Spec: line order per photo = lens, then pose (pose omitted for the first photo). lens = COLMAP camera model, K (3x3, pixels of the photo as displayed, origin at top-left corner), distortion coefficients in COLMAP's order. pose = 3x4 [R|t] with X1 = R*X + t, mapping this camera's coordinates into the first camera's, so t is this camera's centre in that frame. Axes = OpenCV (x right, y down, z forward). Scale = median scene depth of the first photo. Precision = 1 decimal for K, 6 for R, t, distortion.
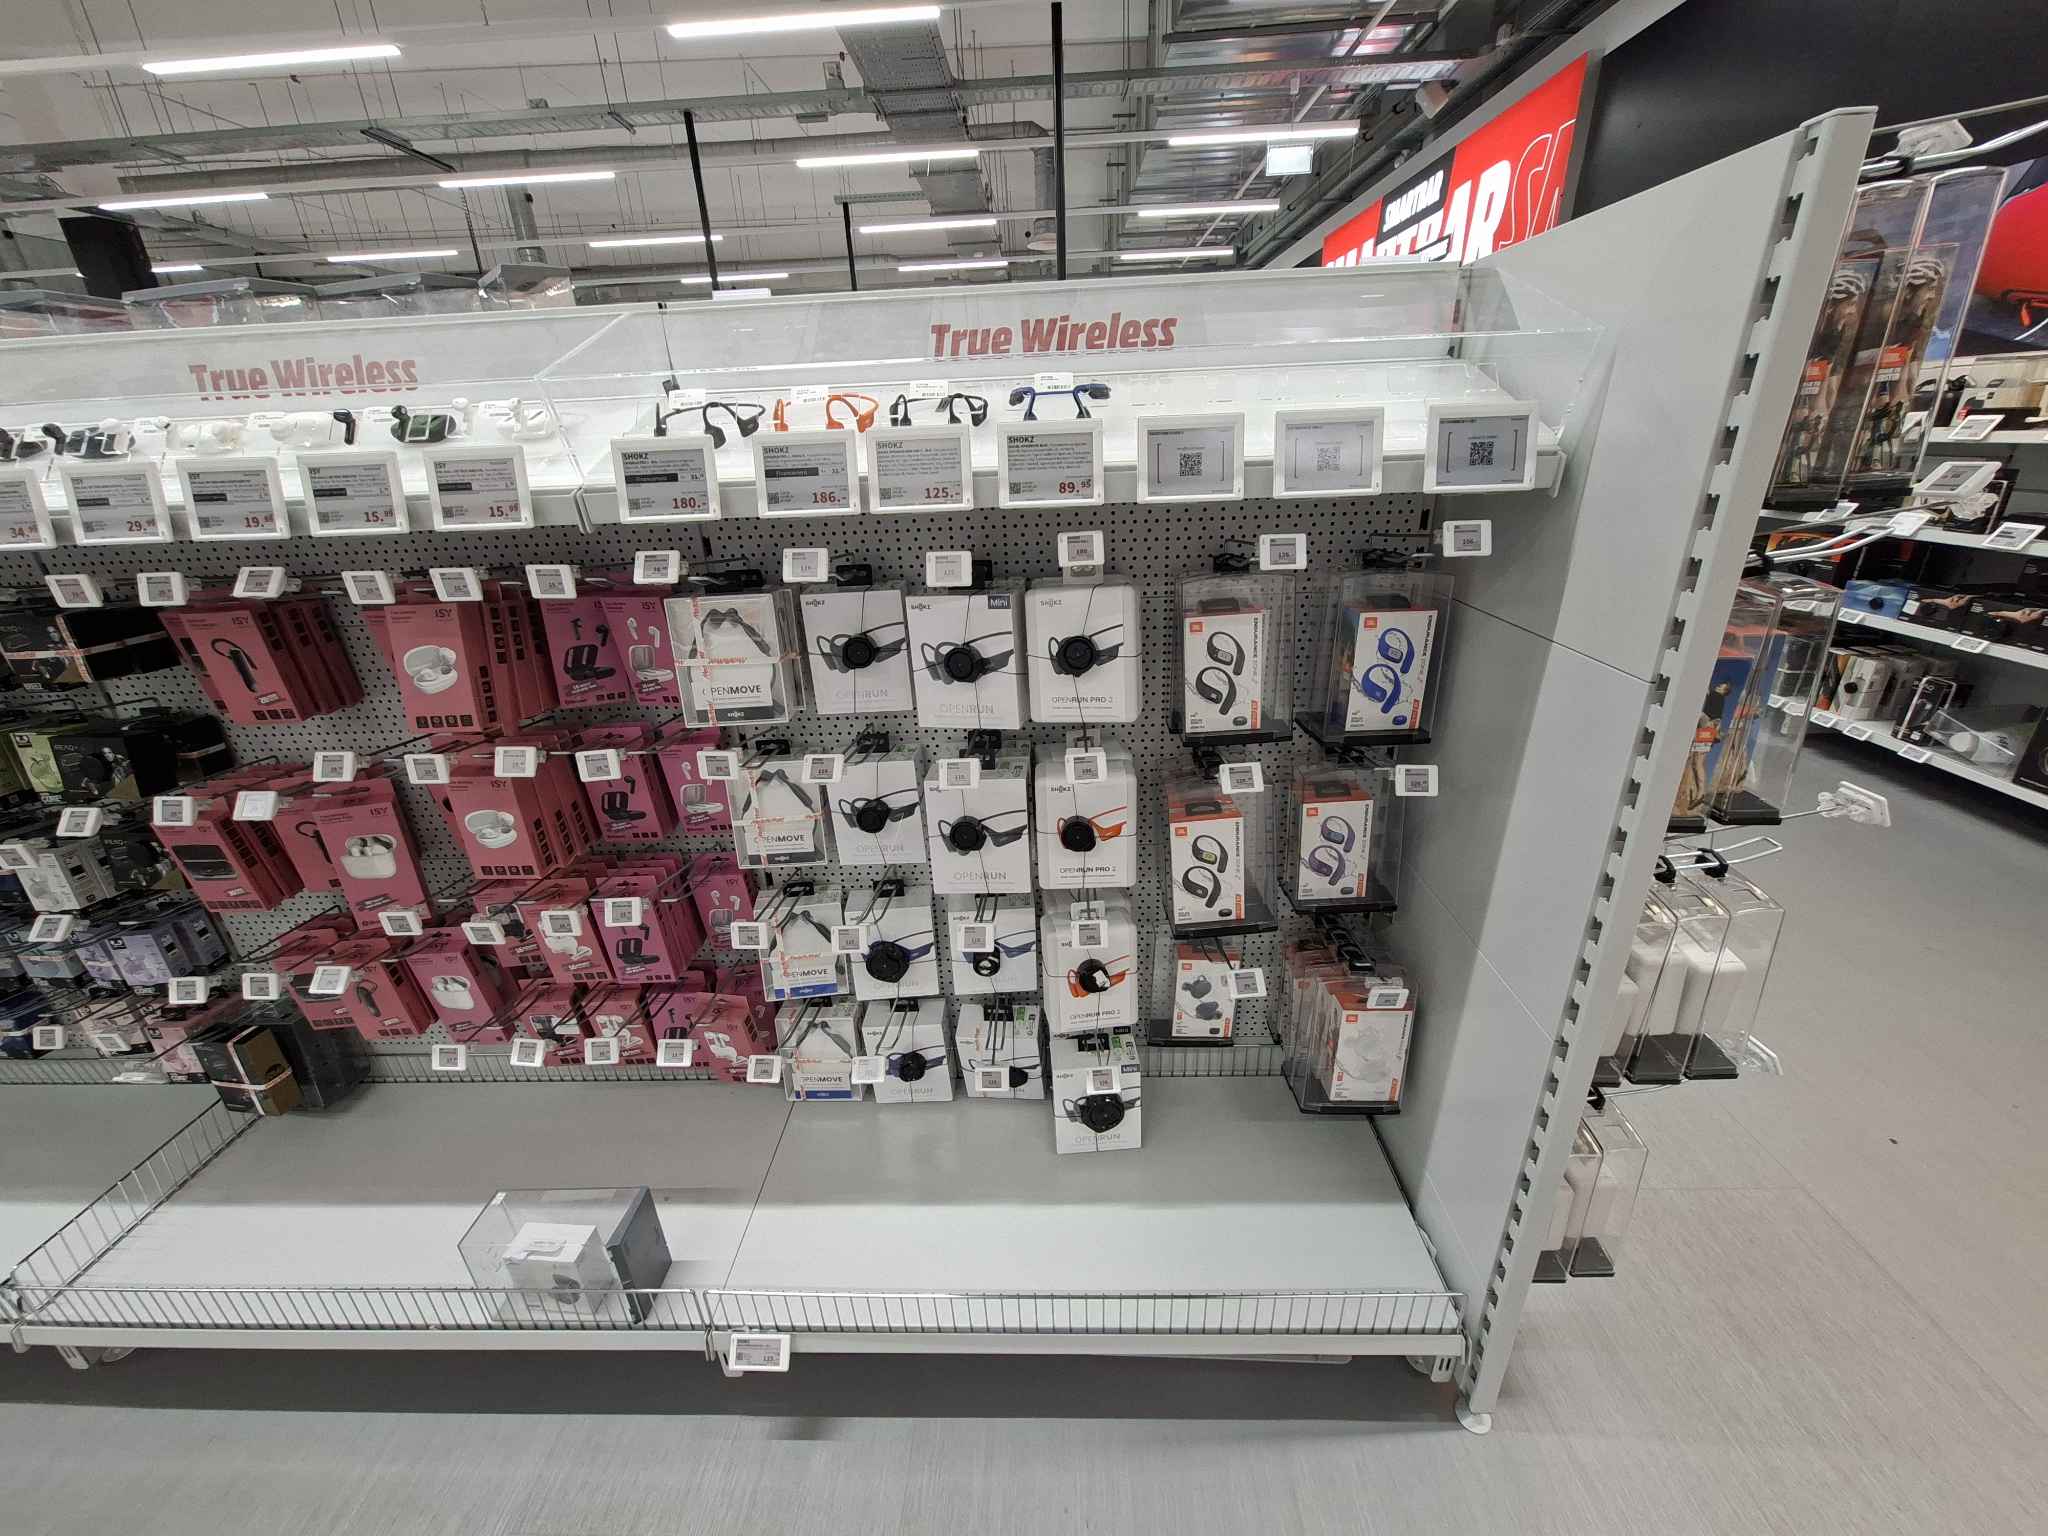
lens RADIAL K [[821.6, 0, 1020.1], [0, 821.6, 739.1], [0, 0, 1]] dist [-0.002221, 0.009926]
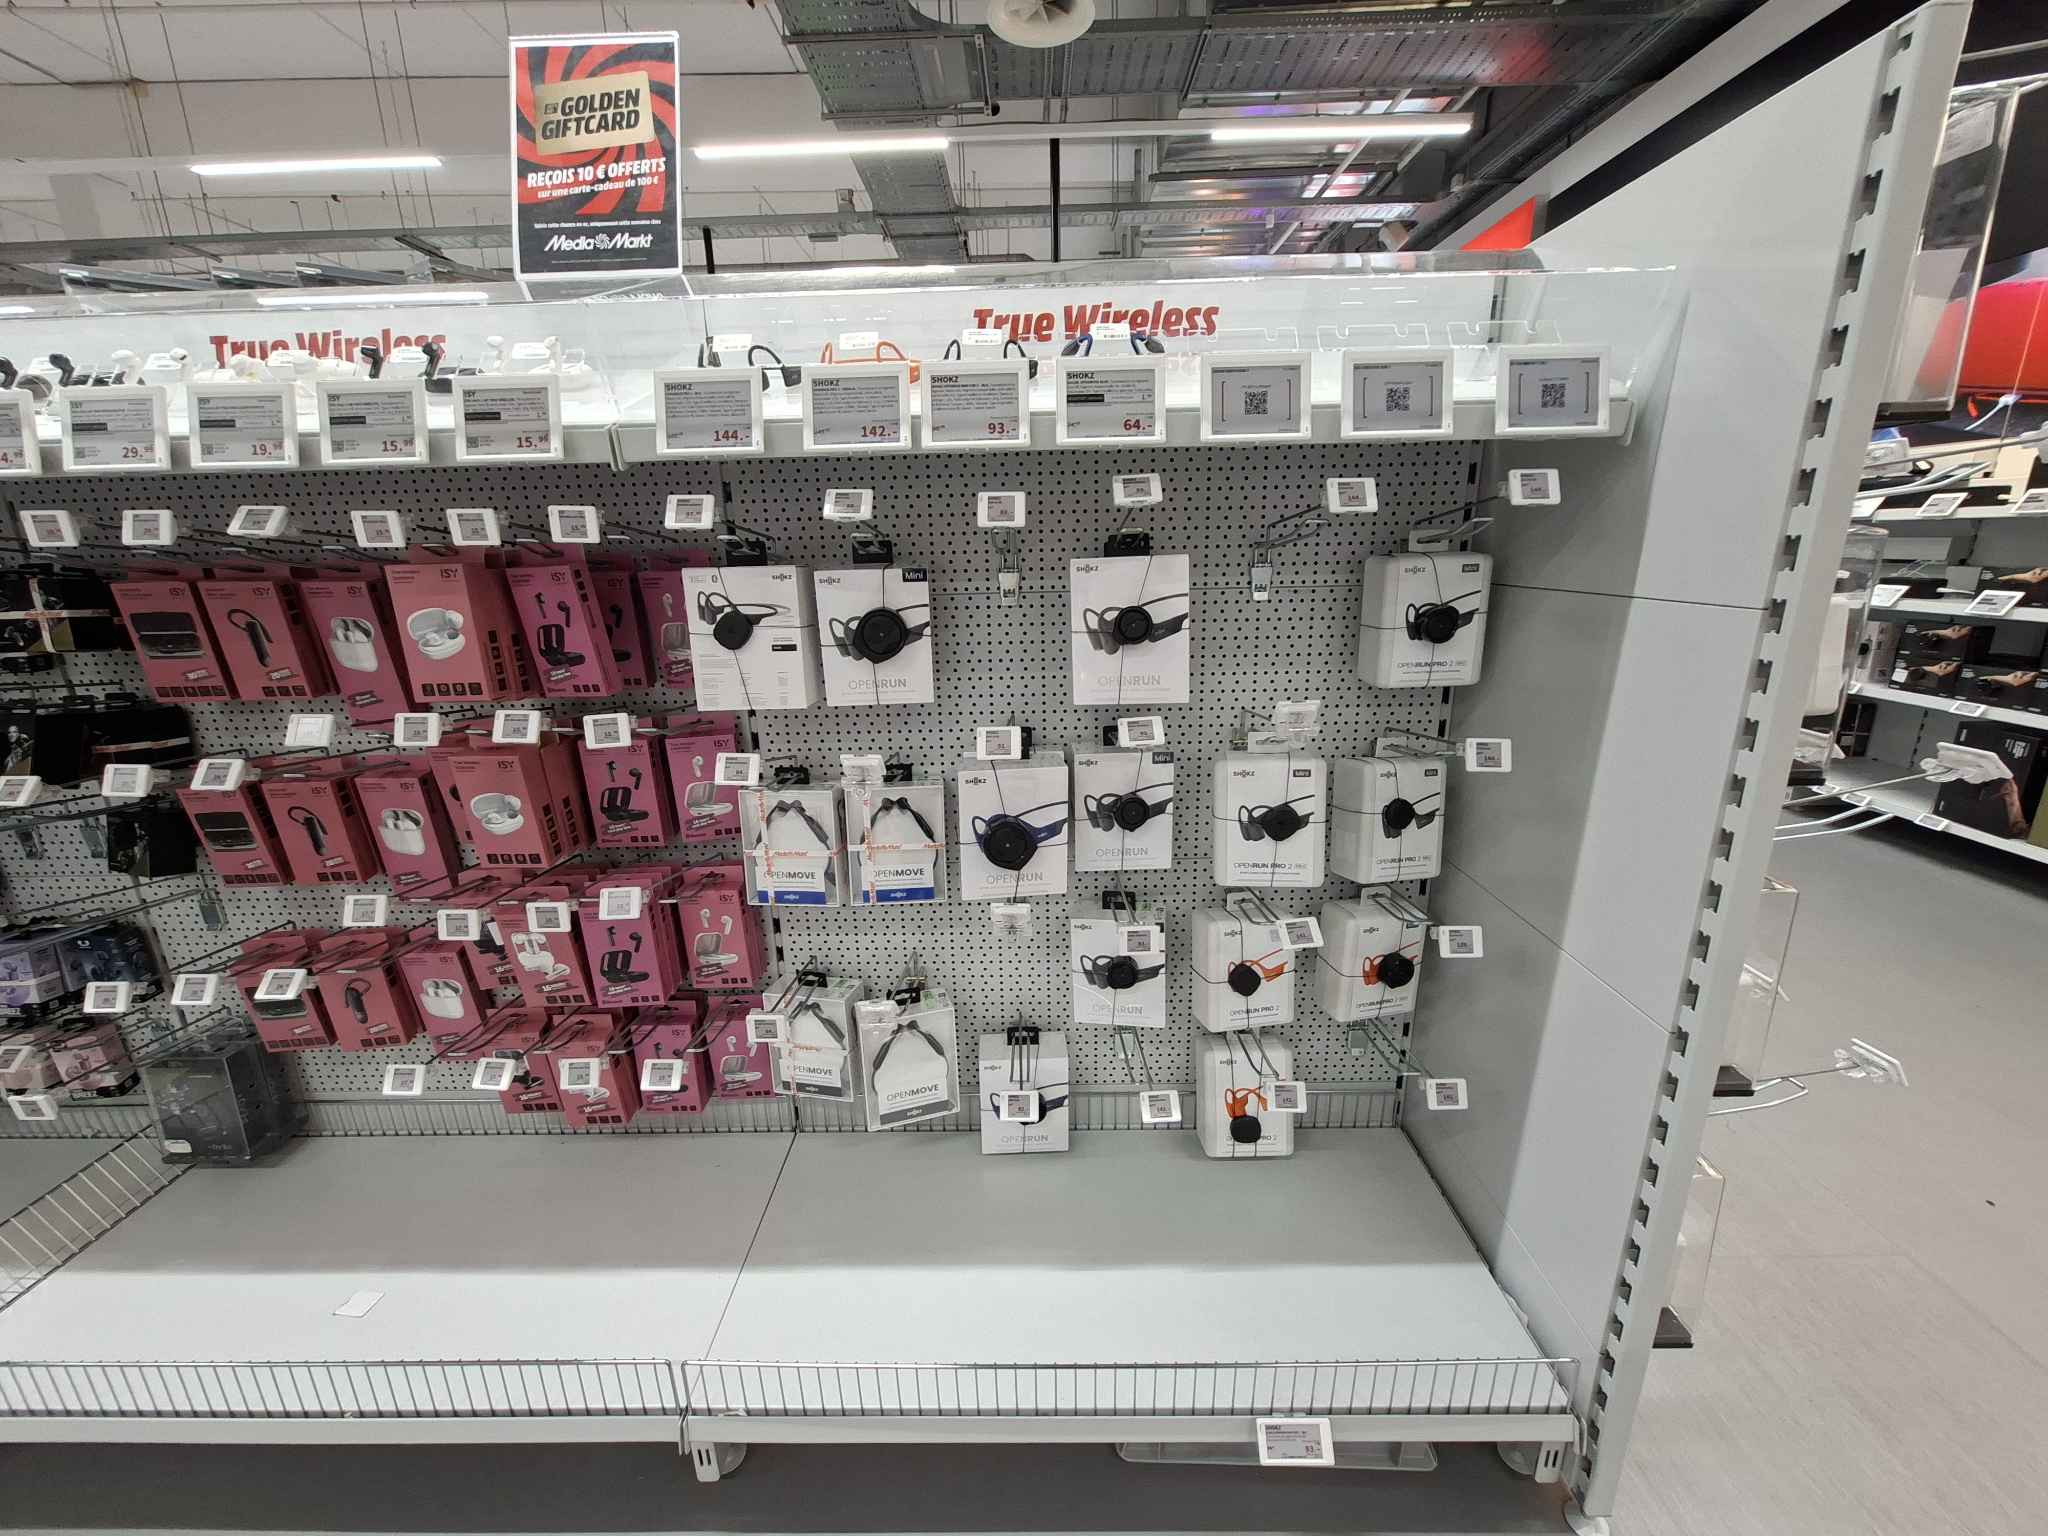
lens RADIAL K [[821.6, 0, 1020.1], [0, 821.6, 739.1], [0, 0, 1]] dist [-0.002221, 0.009926]
pose [[0.999617, 0.013875, 0.023934, -0.068955], [-0.010749, 0.991959, -0.126103, 0.142786], [-0.025491, 0.125798, 0.991728, 0.072852]]
